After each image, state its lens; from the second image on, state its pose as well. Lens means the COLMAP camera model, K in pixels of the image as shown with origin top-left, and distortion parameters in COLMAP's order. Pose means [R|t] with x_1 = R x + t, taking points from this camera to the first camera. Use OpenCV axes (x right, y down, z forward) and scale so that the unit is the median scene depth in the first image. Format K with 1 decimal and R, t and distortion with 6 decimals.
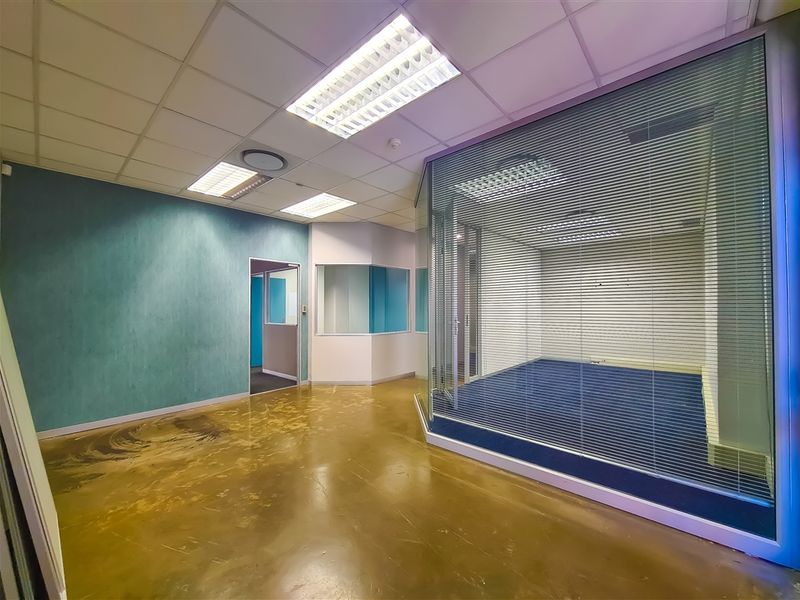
lens RADIAL K [[325.8, 0, 402.4], [0, 325.8, 300.7], [0, 0, 1]] dist [0.001122, 0.000026]
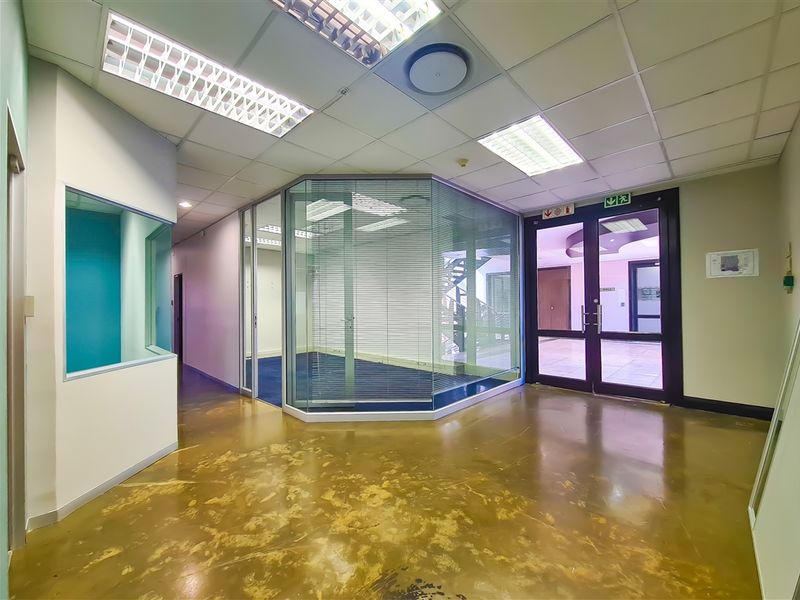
lens RADIAL K [[325.8, 0, 398.3], [0, 325.8, 301.8], [0, 0, 1]] dist [0.001122, 0.000026]
pose [[0.037063, 0.011016, 0.999252, -1.079707], [-0.018007, 0.999784, -0.010354, 0.026886], [-0.999151, -0.017610, 0.037253, 1.070047]]
